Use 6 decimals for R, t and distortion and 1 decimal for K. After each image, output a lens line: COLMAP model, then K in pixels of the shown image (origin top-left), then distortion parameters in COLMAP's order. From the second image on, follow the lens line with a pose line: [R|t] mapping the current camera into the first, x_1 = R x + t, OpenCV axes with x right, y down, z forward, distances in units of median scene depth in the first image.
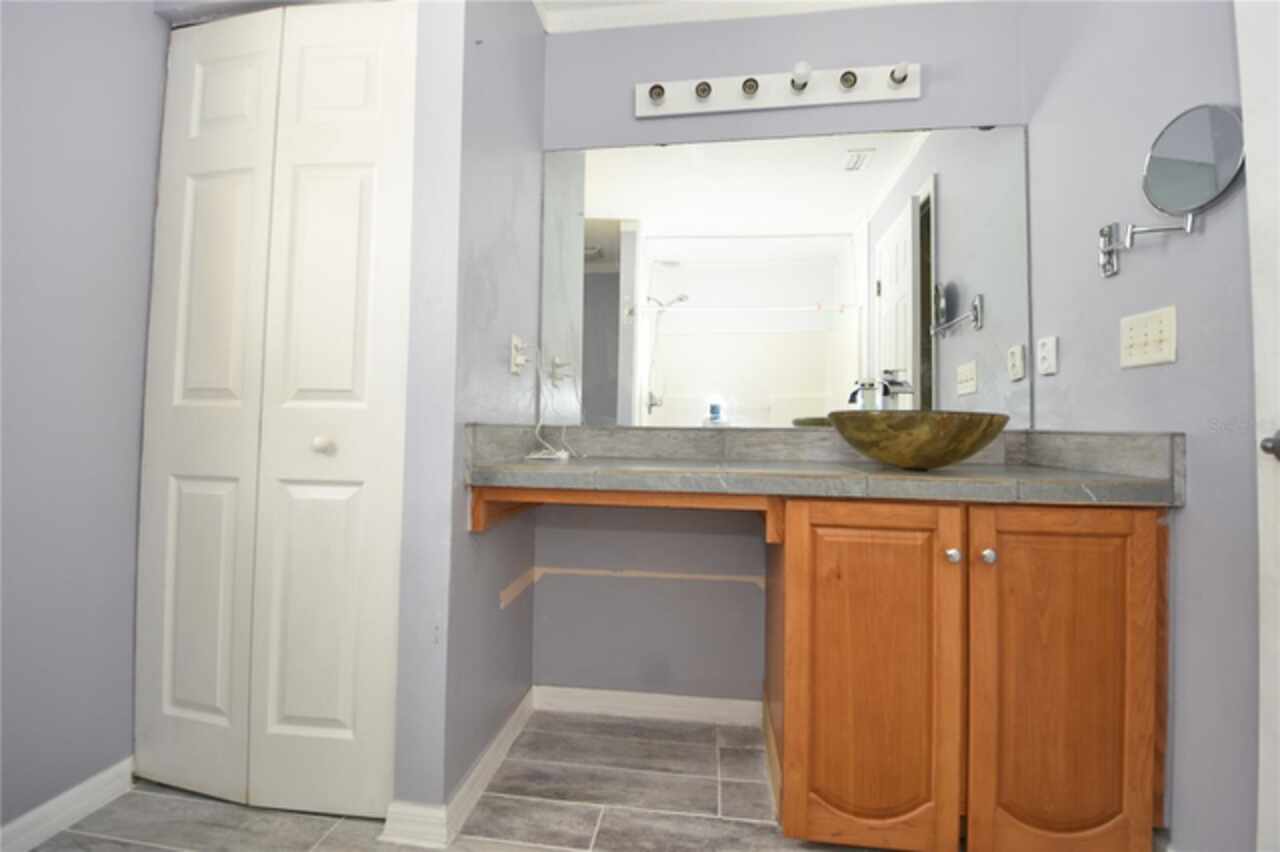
lens RADIAL K [[564.3, 0, 636.1], [0, 564.3, 424.5], [0, 0, 1]] dist [-0.008773, -0.008398]
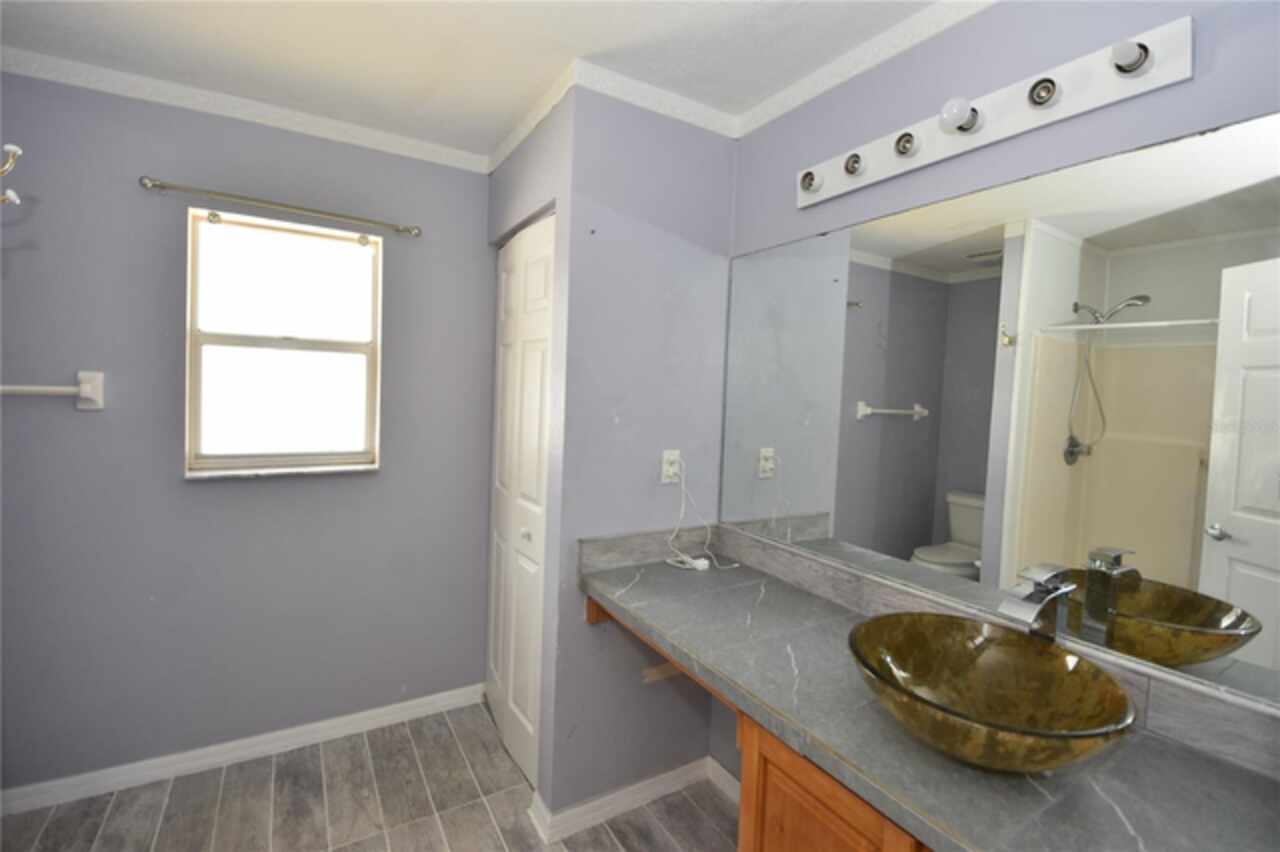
lens RADIAL K [[564.3, 0, 633.6], [0, 564.3, 423.7], [0, 0, 1]] dist [-0.008773, -0.008398]
pose [[0.625915, 0.052086, -0.778150, 0.604723], [-0.014177, 0.998362, 0.055422, -0.268493], [0.779763, -0.023658, 0.625628, 0.236083]]
